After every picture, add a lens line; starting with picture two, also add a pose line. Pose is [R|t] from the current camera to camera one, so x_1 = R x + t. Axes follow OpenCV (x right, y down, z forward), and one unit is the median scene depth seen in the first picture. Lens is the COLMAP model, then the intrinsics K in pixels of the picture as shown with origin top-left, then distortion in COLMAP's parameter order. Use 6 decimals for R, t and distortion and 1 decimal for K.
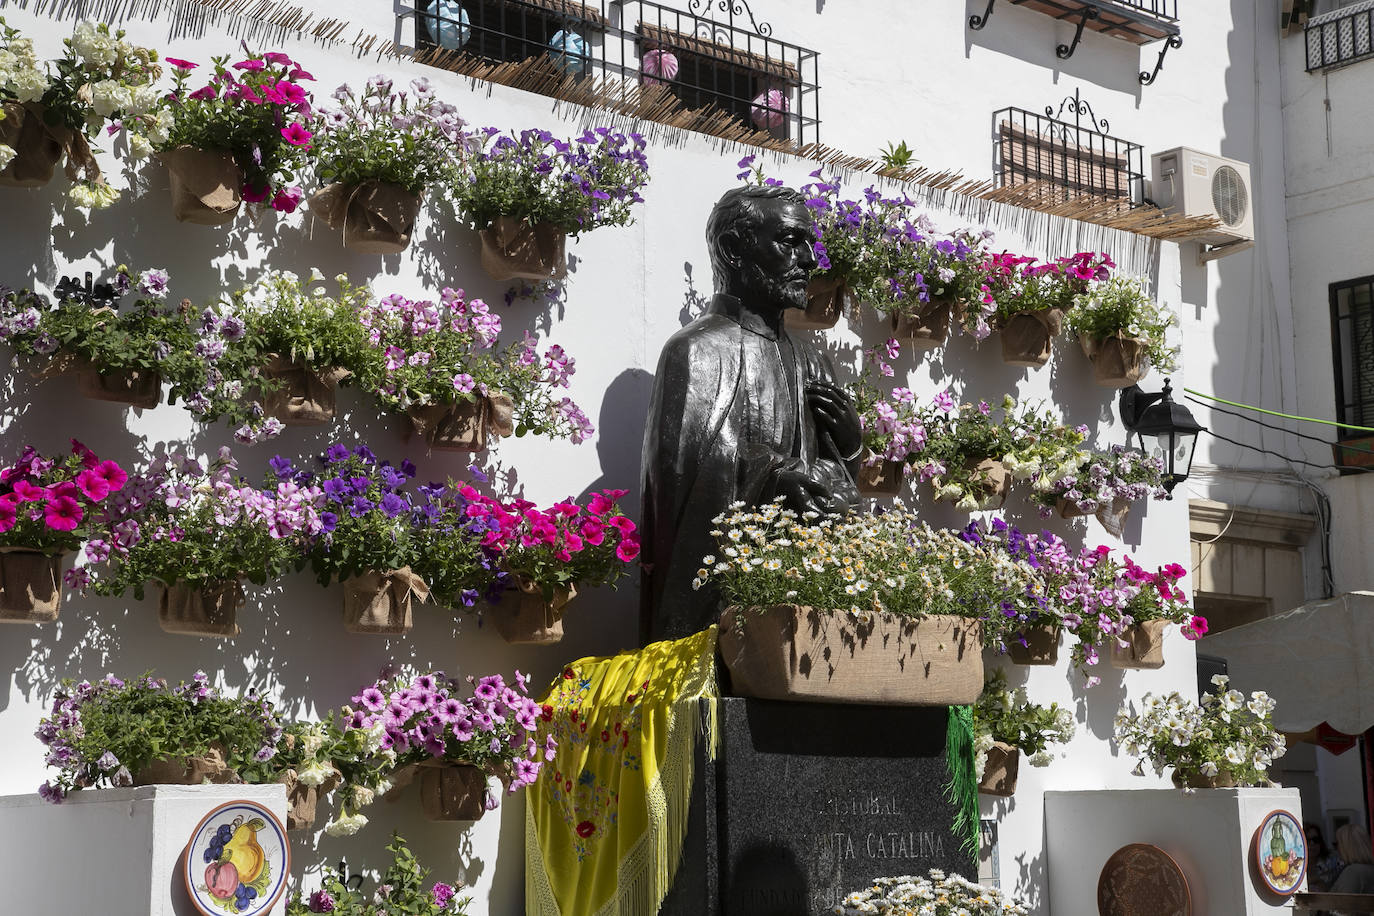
lens RADIAL K [[2424.2, 0, 677.1], [0, 2424.2, 468.9], [0, 0, 1]] dist [0.292851, 0.000000]
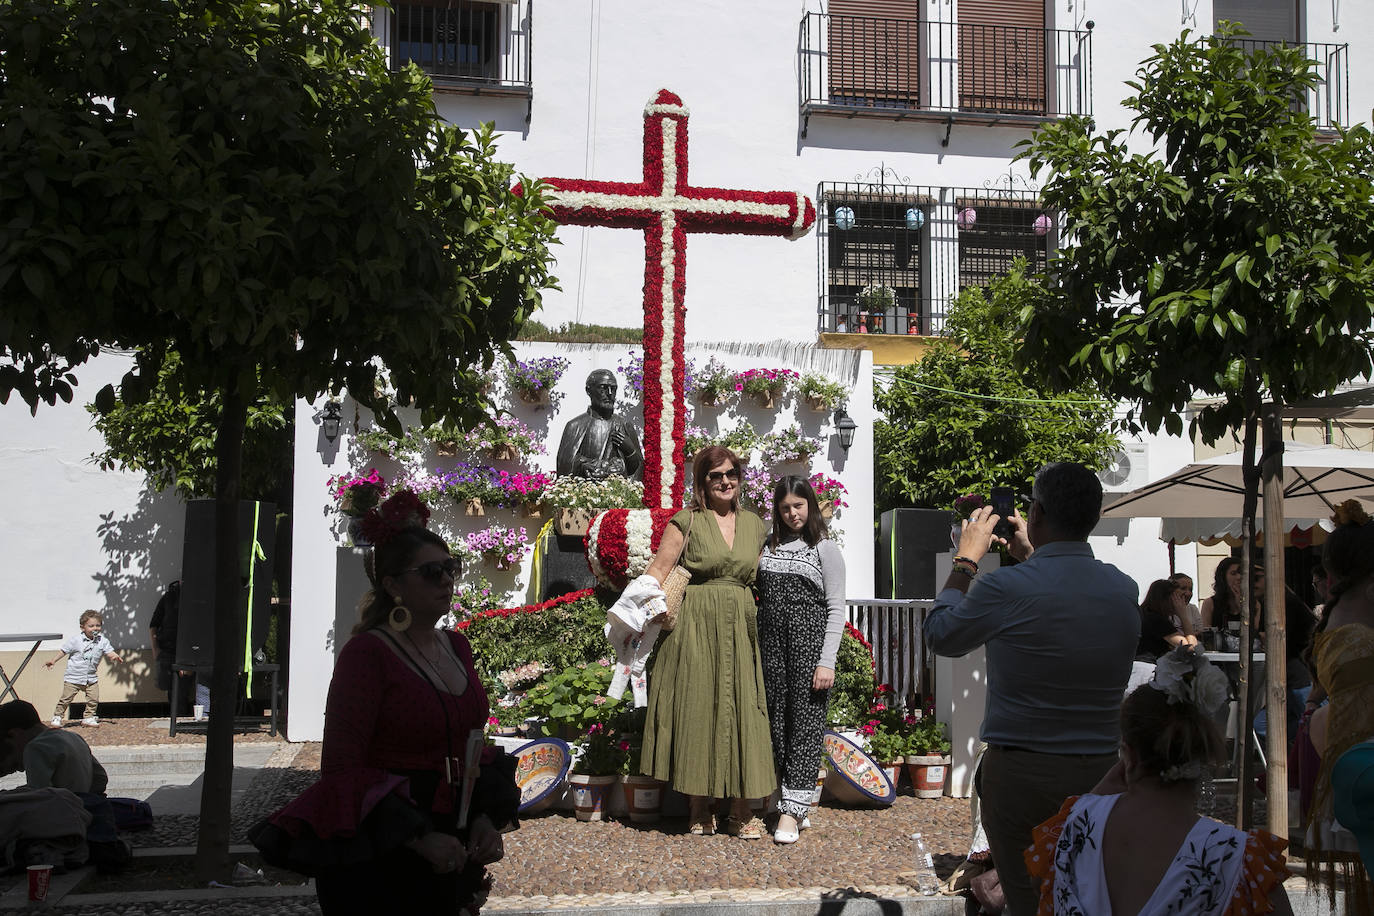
lens RADIAL K [[1571.0, 0, 675.7], [0, 1571.0, 466.6], [0, 0, 1]] dist [0.090986, 0.000000]
pose [[0.844197, -0.027738, -0.535315, 1.007235], [0.063701, 0.996775, 0.048808, -0.072172], [0.532235, -0.075304, 0.843241, -0.548630]]
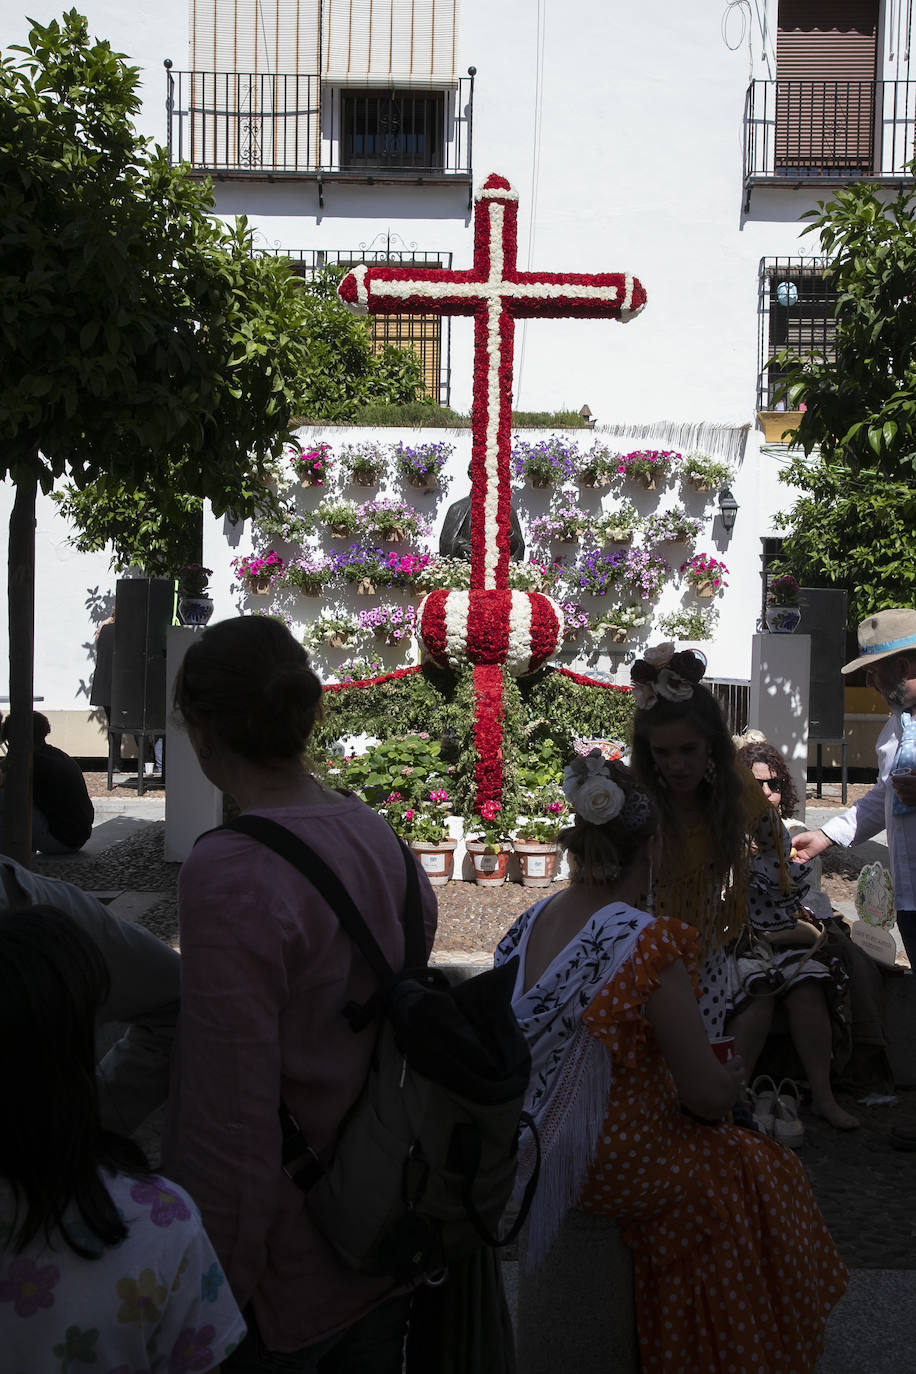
lens RADIAL K [[1484.8, 0, 455.0], [0, 1484.8, 696.7], [0, 0, 1]] dist [0.067126, 0.000000]
pose [[0.737518, 0.038591, -0.674224, 1.148202], [0.075141, 0.987477, 0.138717, -0.063835], [0.671134, -0.152968, 0.725383, -0.425757]]
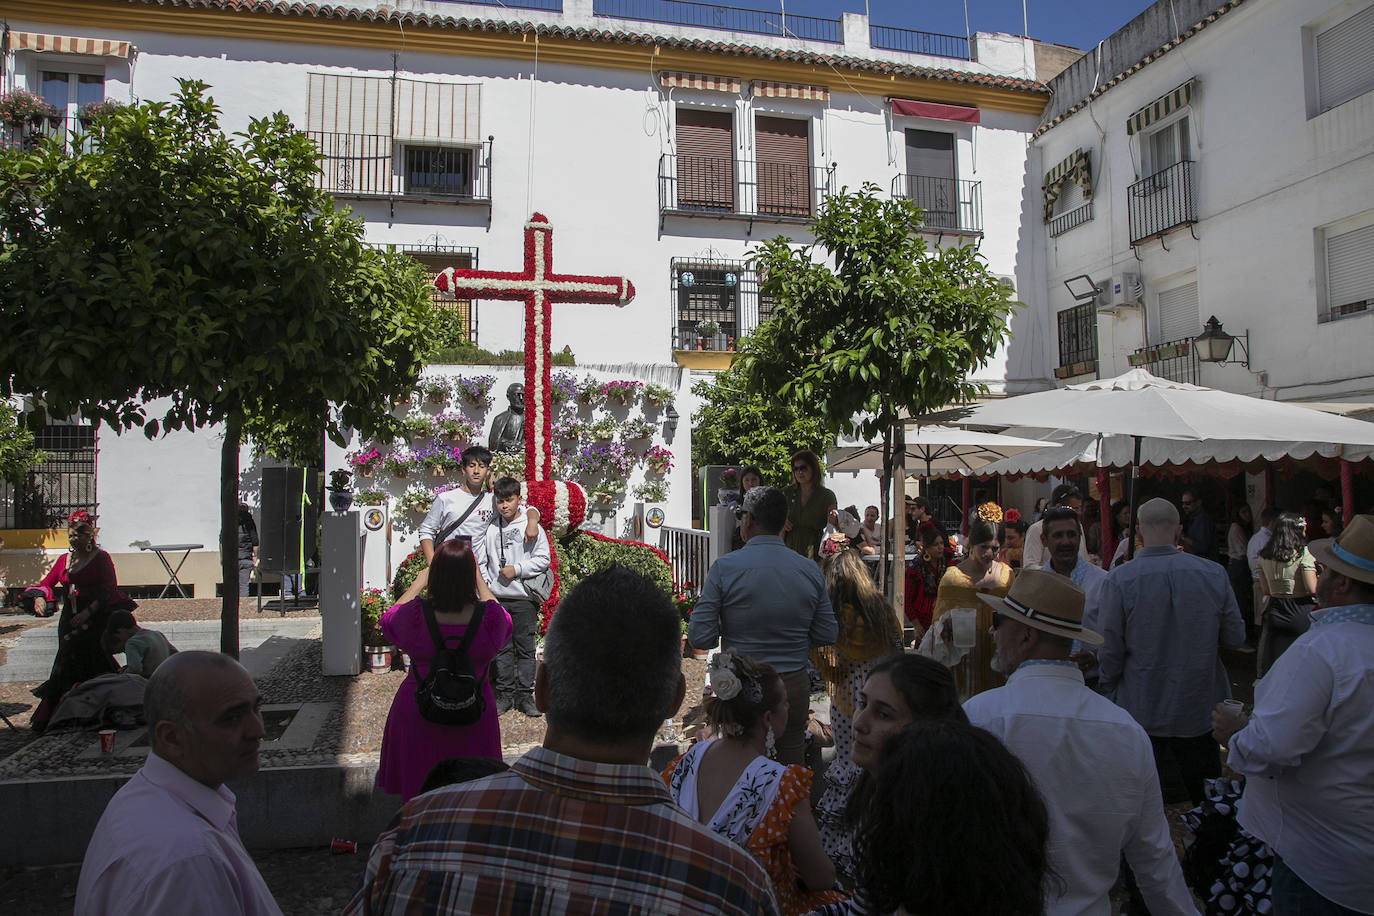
lens RADIAL K [[945.6, 0, 673.8], [0, 945.6, 470.4], [0, 0, 1]] dist [-0.114803, 0.059886]
pose [[0.872970, -0.006369, -0.487732, 1.054554], [0.068664, 0.991563, 0.109949, -0.109721], [0.482917, -0.129471, 0.866042, -0.436565]]
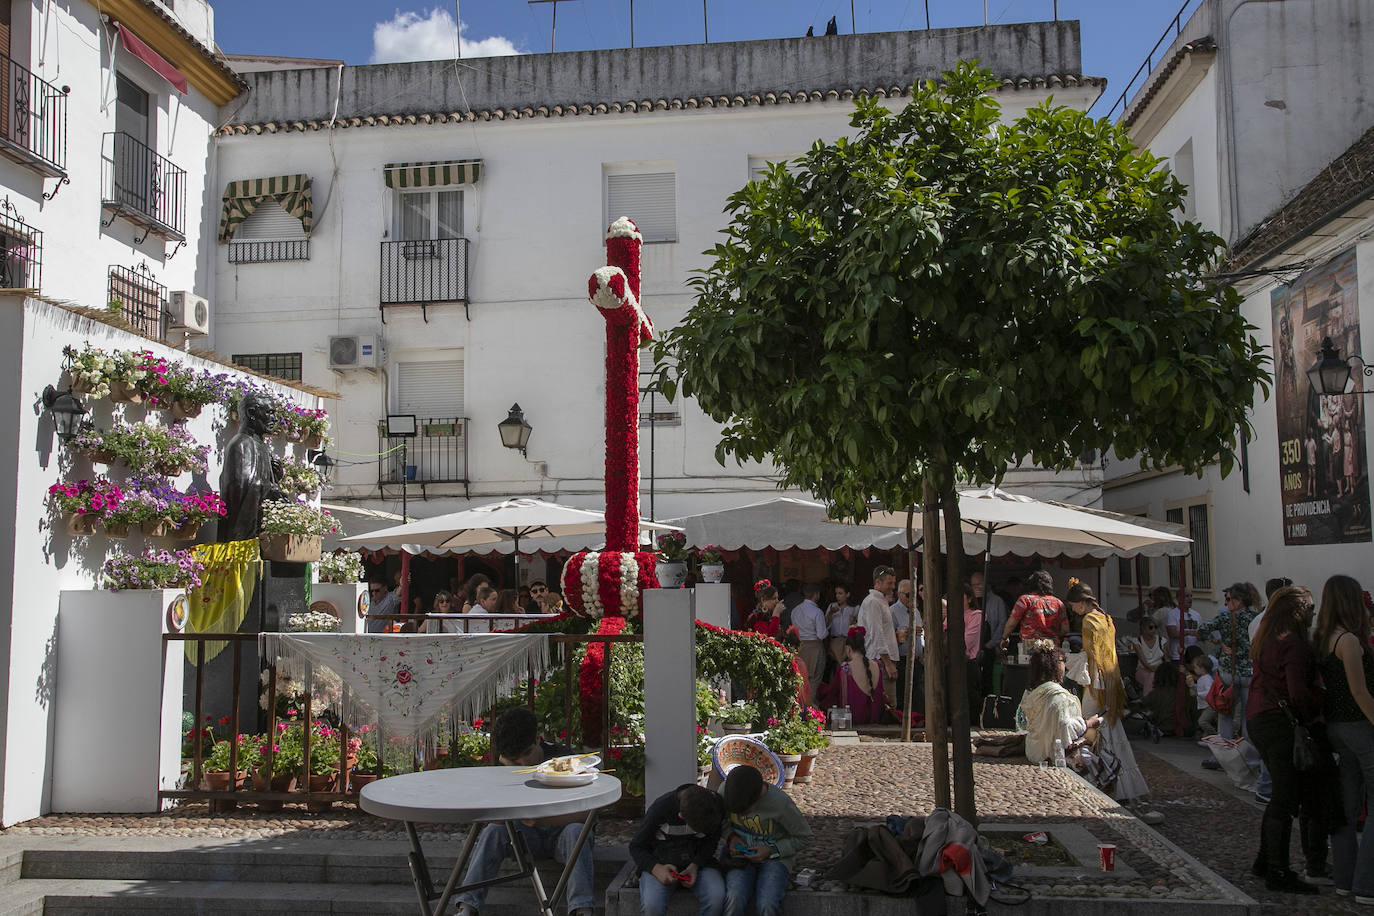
lens RADIAL K [[1256.8, 0, 699.1], [0, 1256.8, 469.5], [0, 0, 1]] dist [-0.003096, 0.000000]
pose [[0.739866, 0.064149, 0.669688, -0.524761], [-0.102824, 0.994531, 0.018333, -0.090597], [-0.664850, -0.082423, 0.742416, -0.481031]]
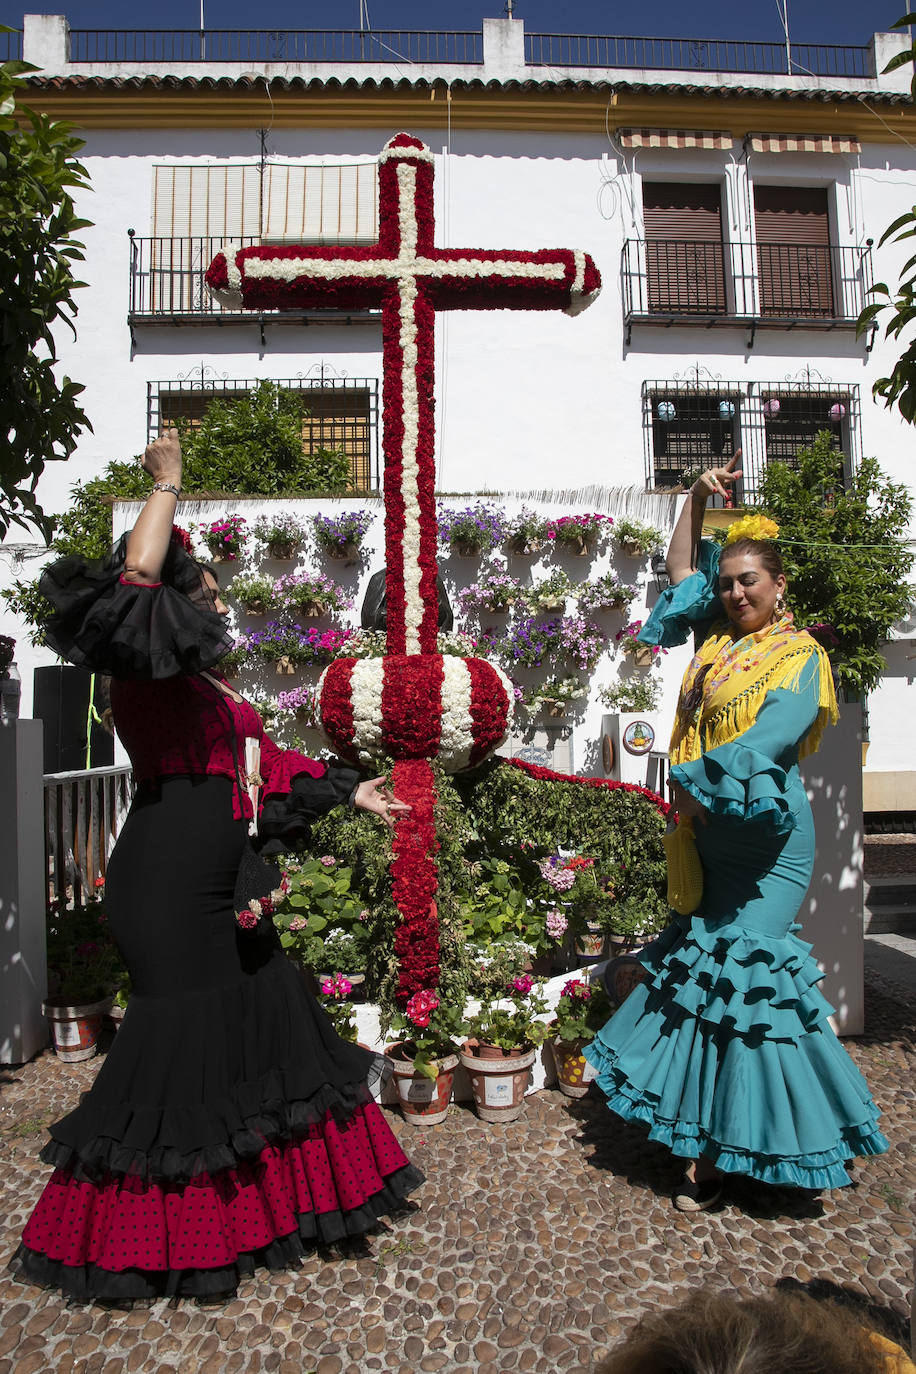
lens RADIAL K [[998.3, 0, 449.2], [0, 998.3, 695.6], [0, 0, 1]] dist [-0.110107, 0.059186]
pose [[0.768967, -0.021376, -0.638931, 0.731450], [0.102417, 0.990651, 0.090118, -0.005673], [0.631032, -0.134735, 0.763967, 0.057546]]
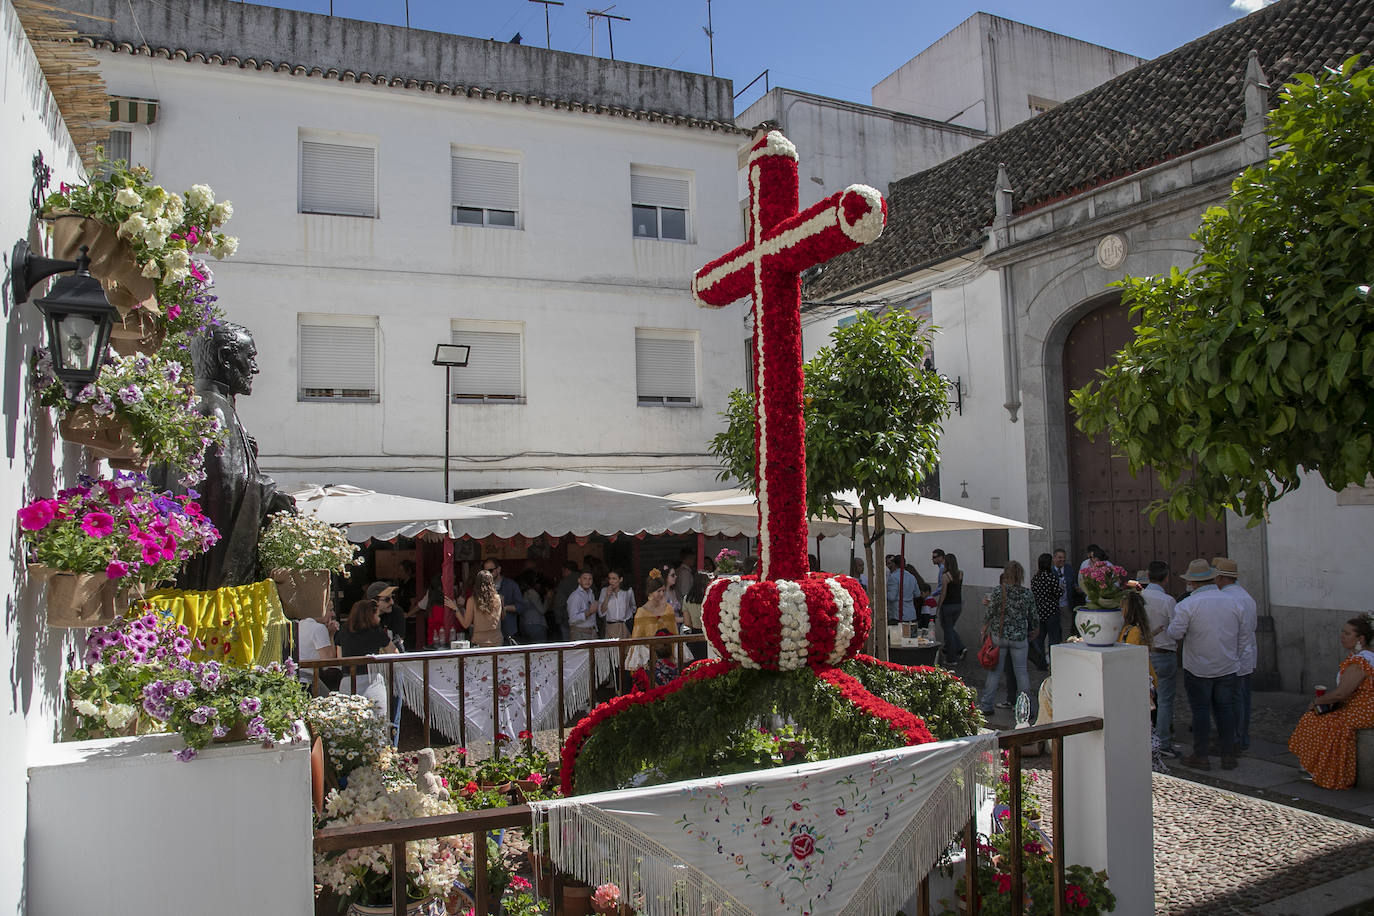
lens RADIAL K [[945.6, 0, 691.5], [0, 945.6, 478.0], [0, 0, 1]] dist [-0.114803, 0.059886]
pose [[0.301354, 0.045847, 0.952409, -0.418903], [-0.121029, 0.992604, -0.009487, -0.029931], [-0.945800, -0.112410, 0.304674, 0.401656]]
